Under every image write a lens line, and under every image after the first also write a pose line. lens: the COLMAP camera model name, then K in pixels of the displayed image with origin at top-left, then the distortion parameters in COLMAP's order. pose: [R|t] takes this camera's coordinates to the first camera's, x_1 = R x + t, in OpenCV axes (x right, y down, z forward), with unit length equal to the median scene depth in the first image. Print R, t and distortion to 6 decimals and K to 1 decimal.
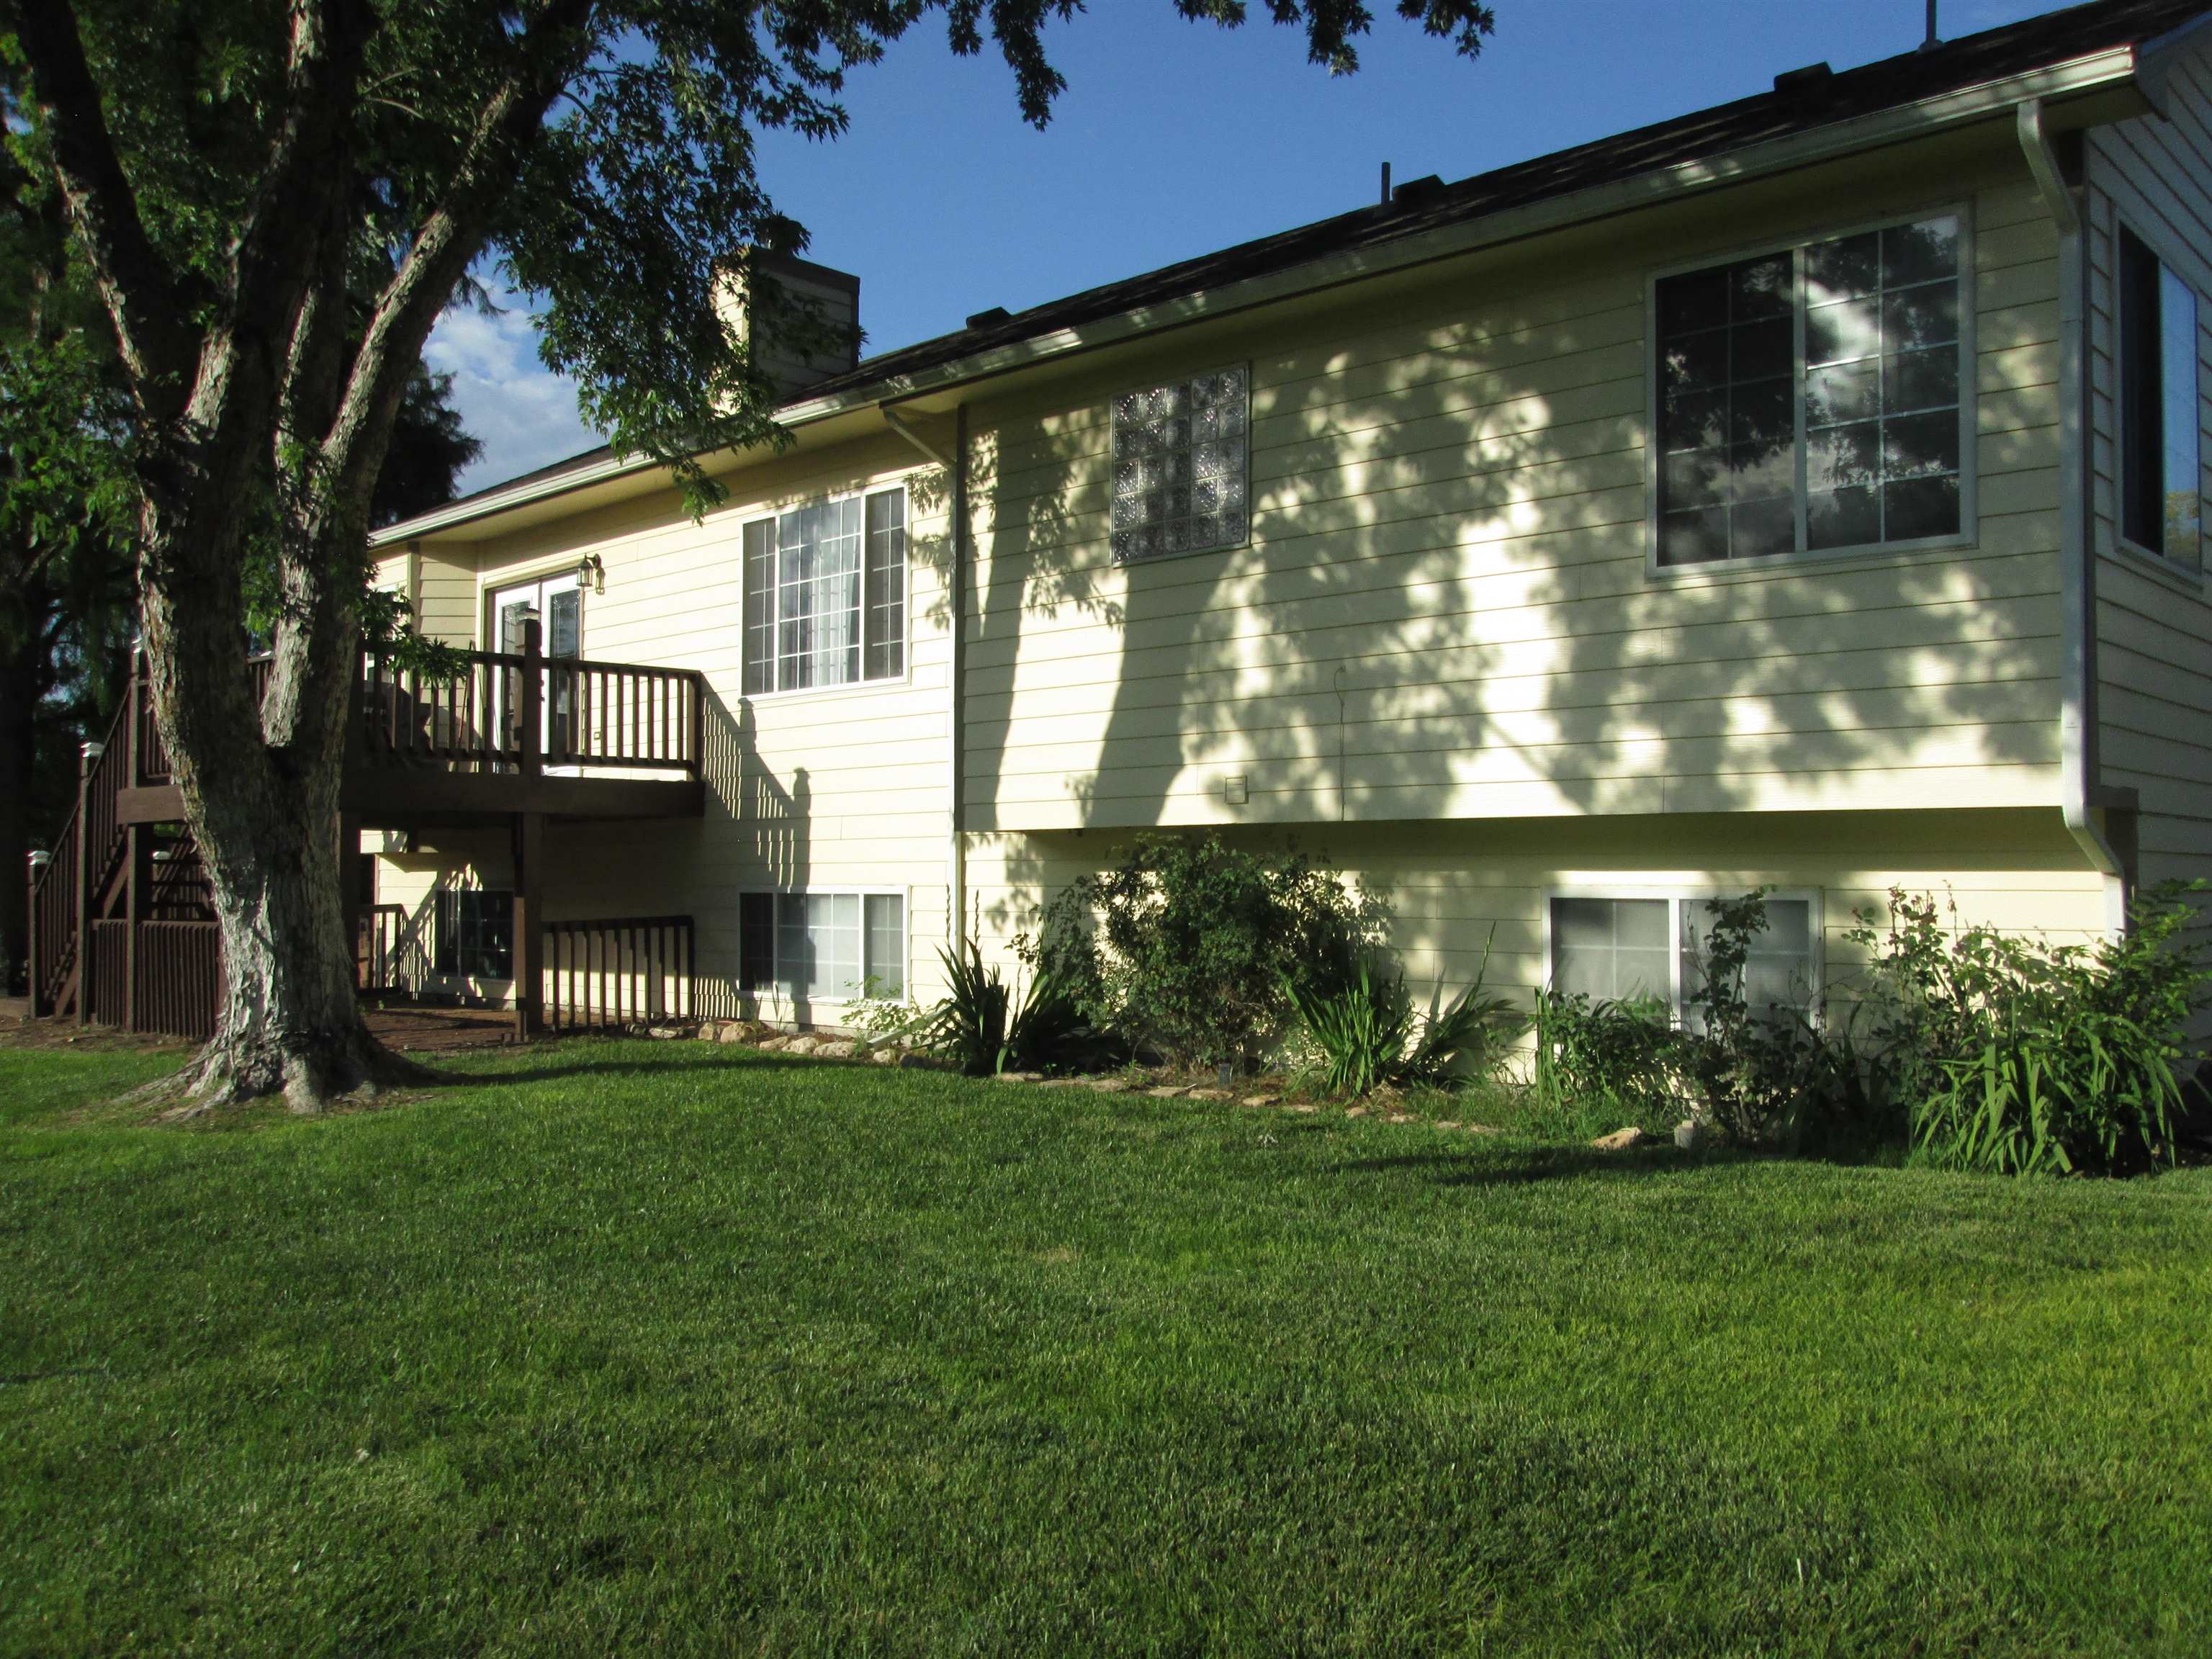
lens RADIAL K [[1894.6, 0, 1106.0], [0, 1894.6, 829.5], [0, 0, 1]] dist [-0.017586, 0.006789]
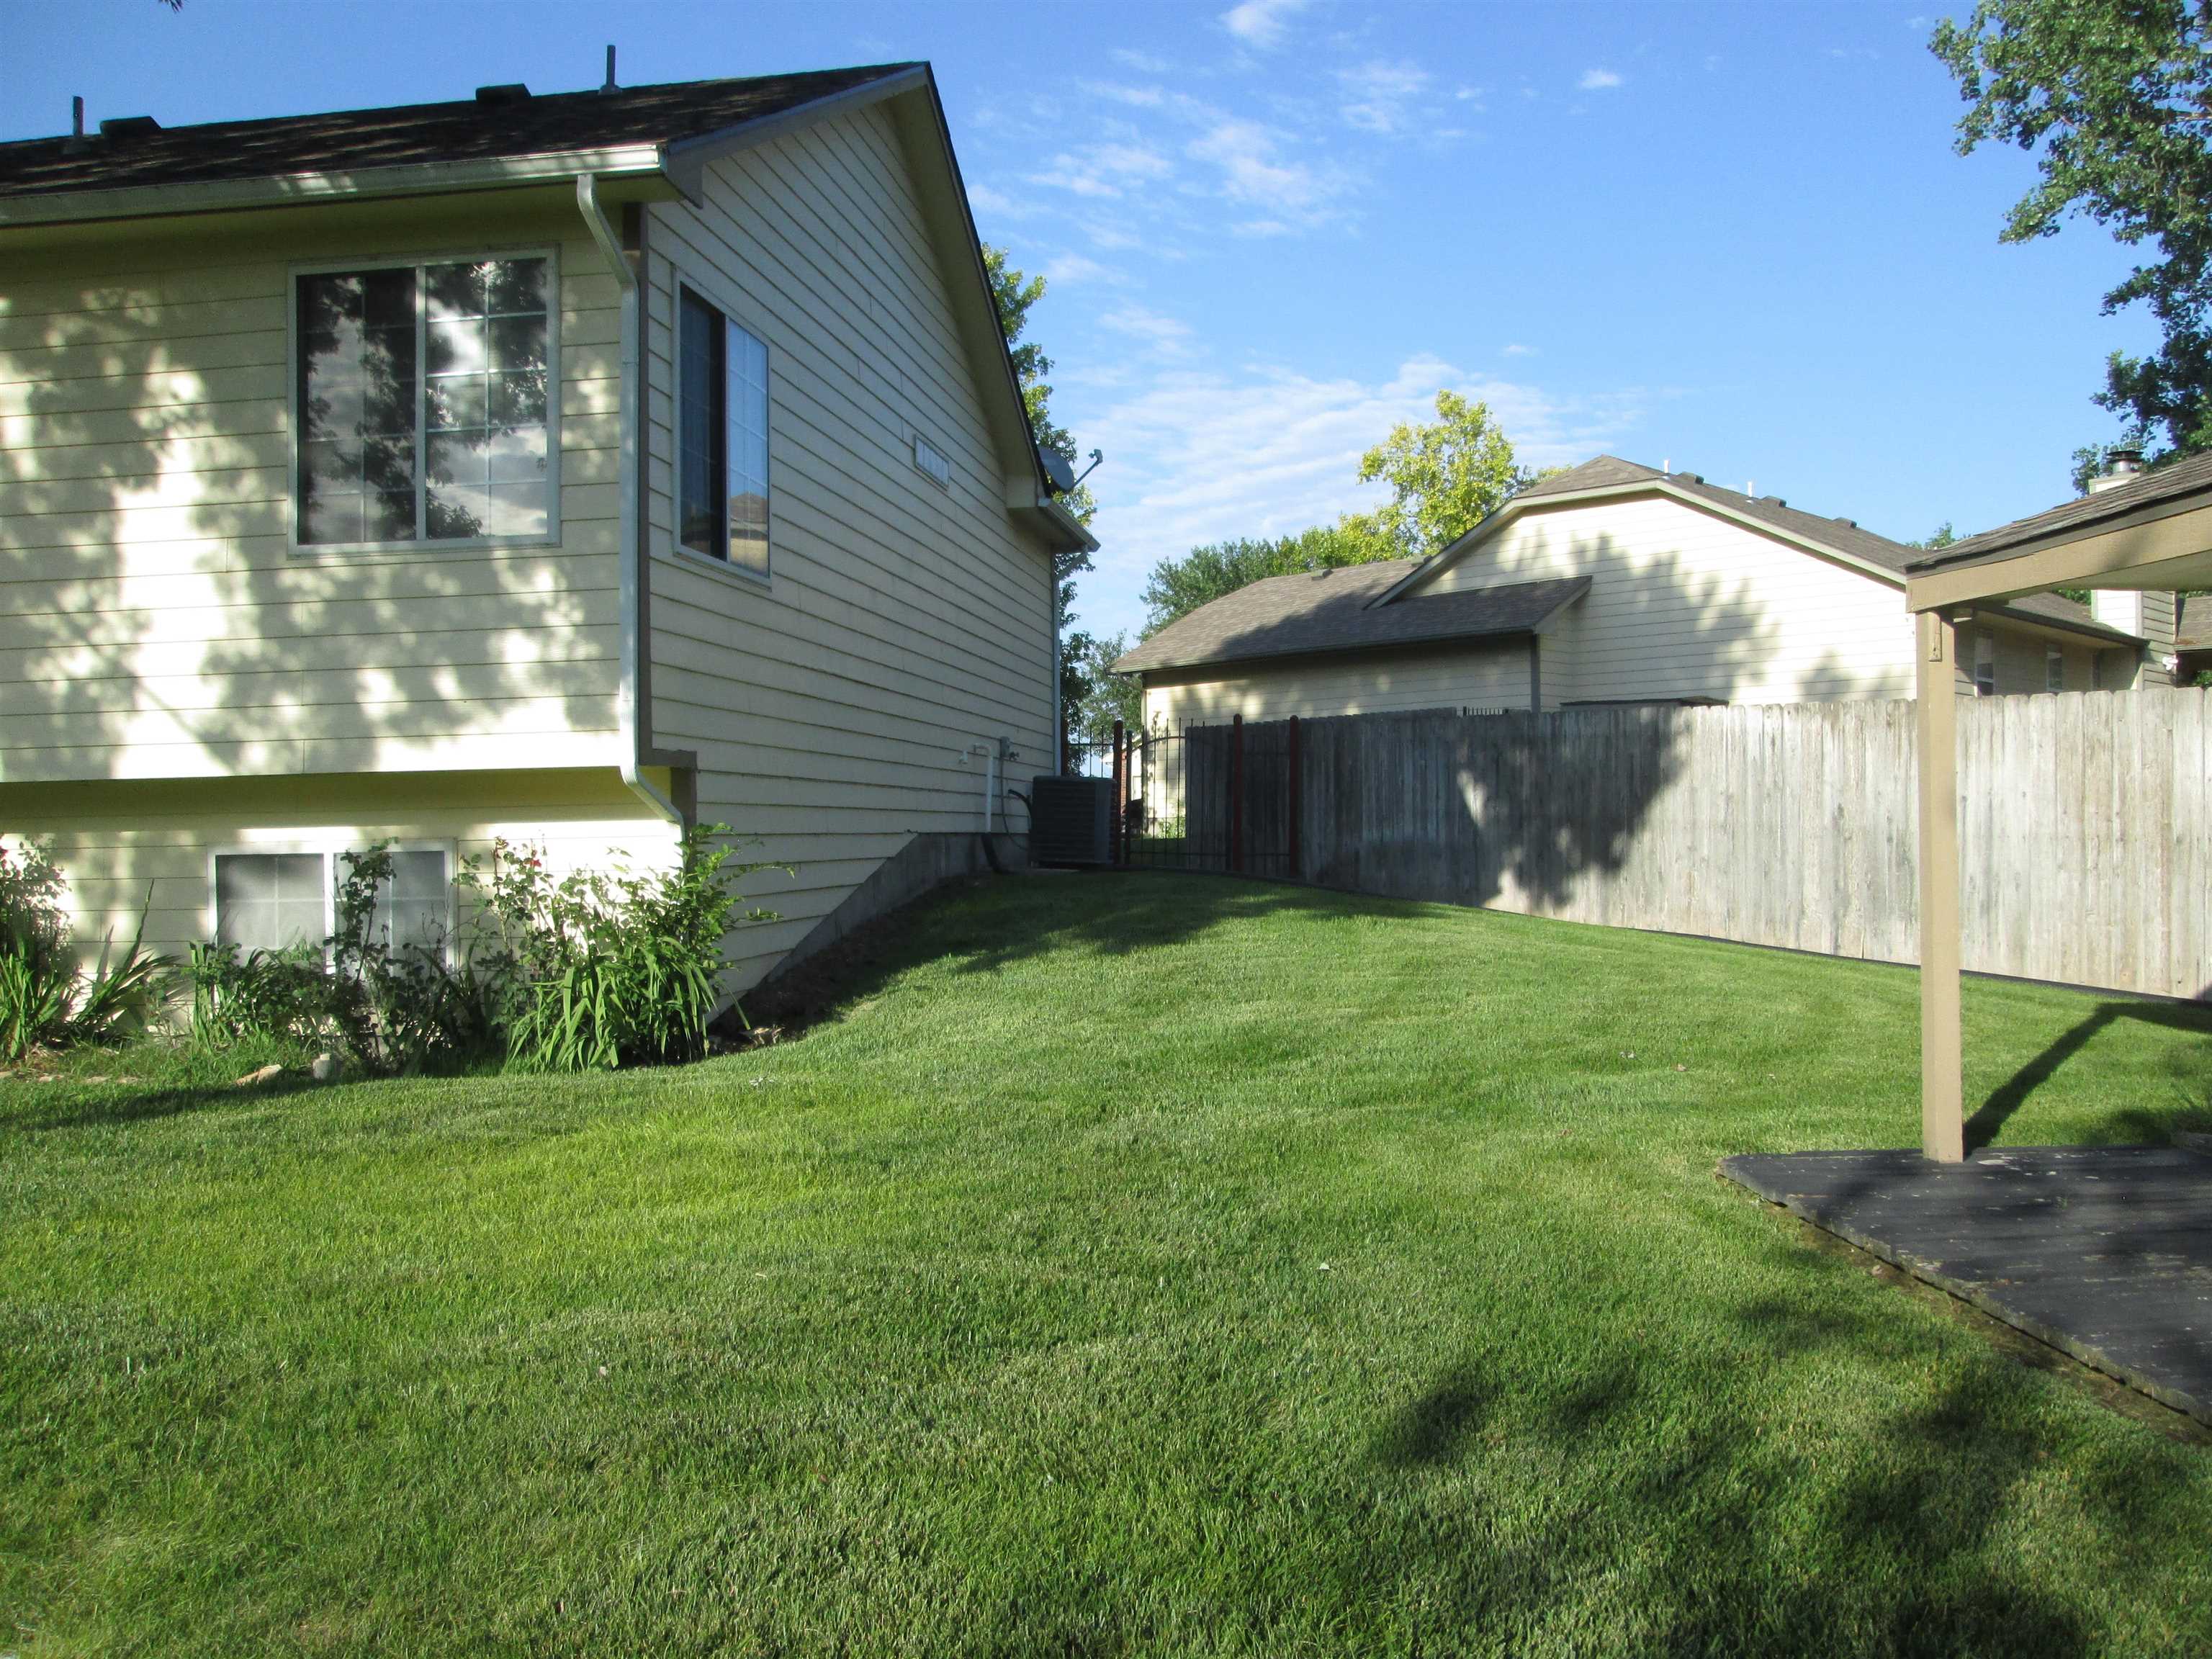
lens RADIAL K [[1894.6, 0, 1106.0], [0, 1894.6, 829.5], [0, 0, 1]] dist [-0.017586, 0.006789]
pose [[0.835163, -0.021104, 0.549598, 0.086848], [0.008929, 0.999652, 0.024818, 0.000781], [-0.549930, -0.015820, 0.835061, -0.162887]]
